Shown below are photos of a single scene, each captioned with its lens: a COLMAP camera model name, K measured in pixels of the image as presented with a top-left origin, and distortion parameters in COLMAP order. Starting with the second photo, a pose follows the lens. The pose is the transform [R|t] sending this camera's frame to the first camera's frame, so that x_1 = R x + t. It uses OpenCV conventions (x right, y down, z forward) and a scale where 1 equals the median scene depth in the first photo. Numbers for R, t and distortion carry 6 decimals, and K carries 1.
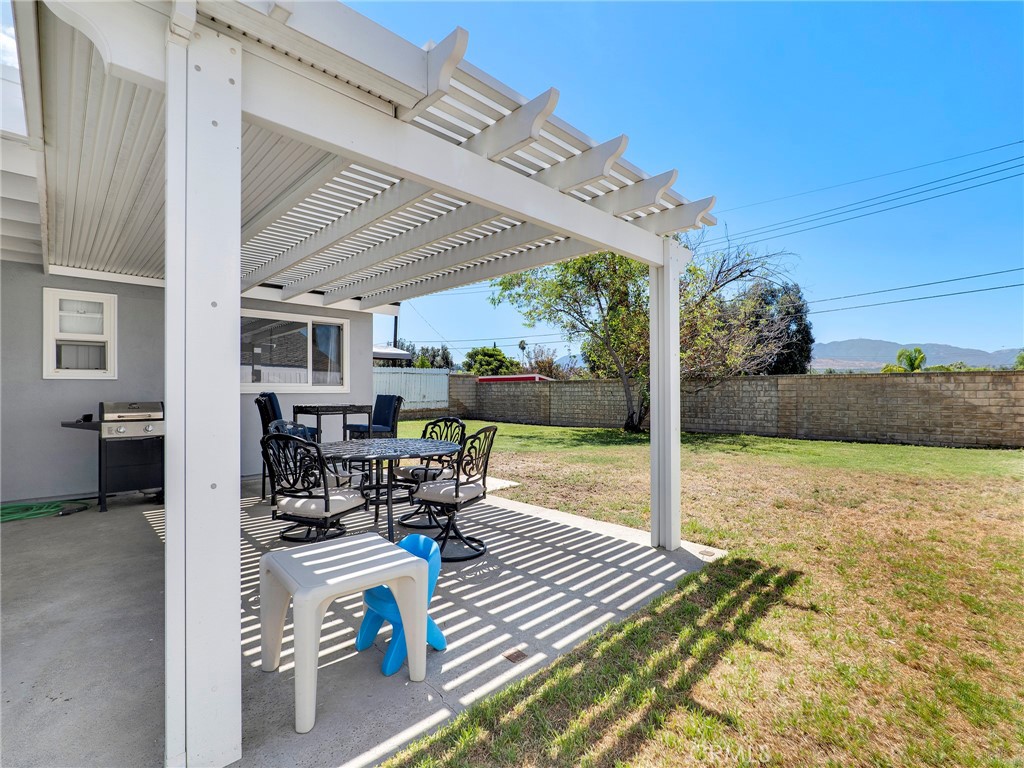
lens RADIAL K [[477.1, 0, 513.9], [0, 477.1, 385.8], [0, 0, 1]] dist [-0.014047, 0.000983]
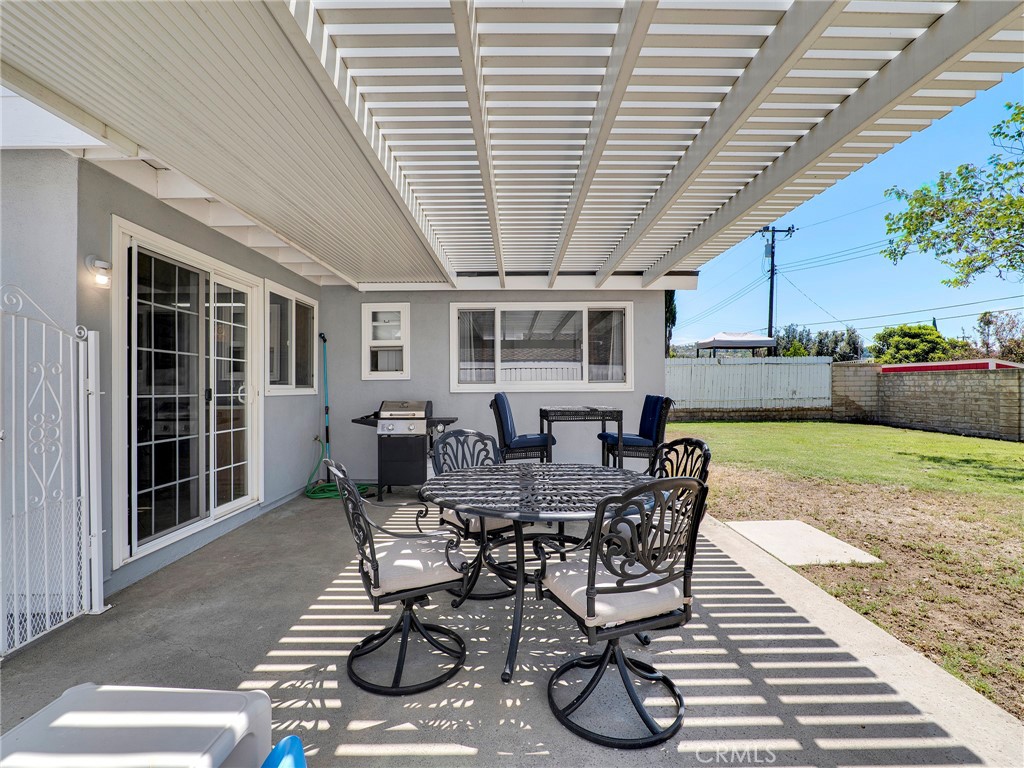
lens RADIAL K [[477.1, 0, 512.5], [0, 477.1, 386.1], [0, 0, 1]] dist [-0.014047, 0.000983]
pose [[0.715582, -0.001389, -0.698528, 0.076886], [0.011930, 0.999876, 0.010233, -0.004947], [0.698427, -0.015656, 0.715510, 0.270525]]
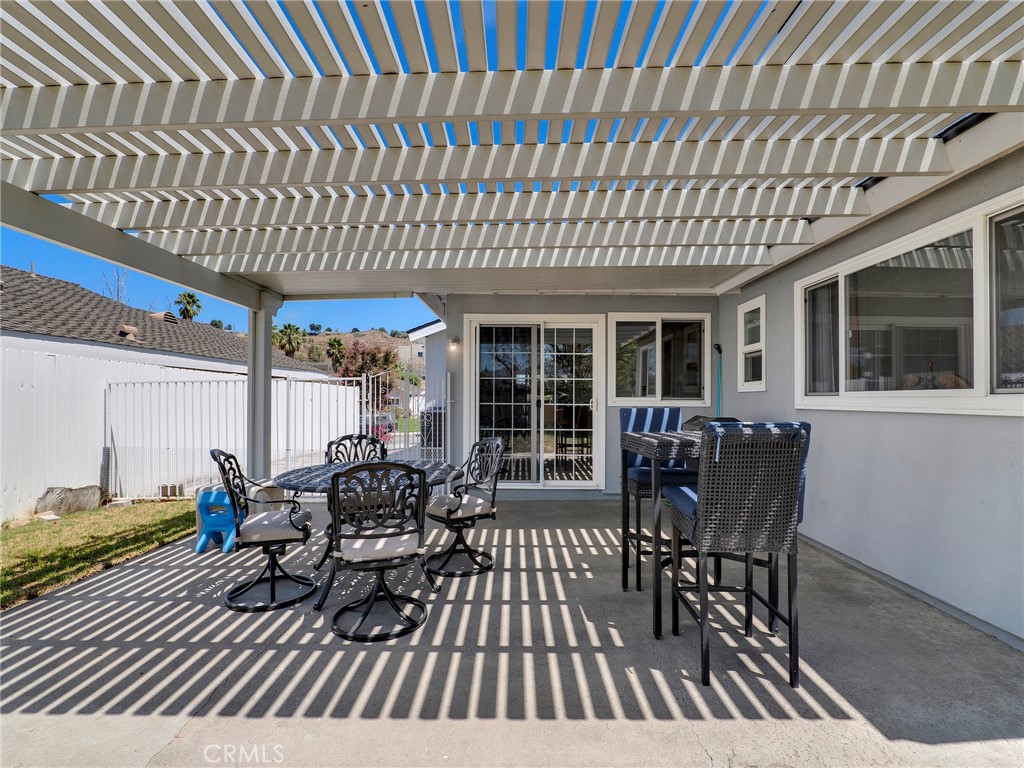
lens RADIAL K [[477.1, 0, 504.9], [0, 477.1, 394.7], [0, 0, 1]] dist [-0.014047, 0.000983]
pose [[-0.709876, -0.005587, -0.704305, 0.084639], [0.007952, 0.999841, -0.015947, 0.002969], [0.704282, -0.016921, -0.709719, 0.937731]]
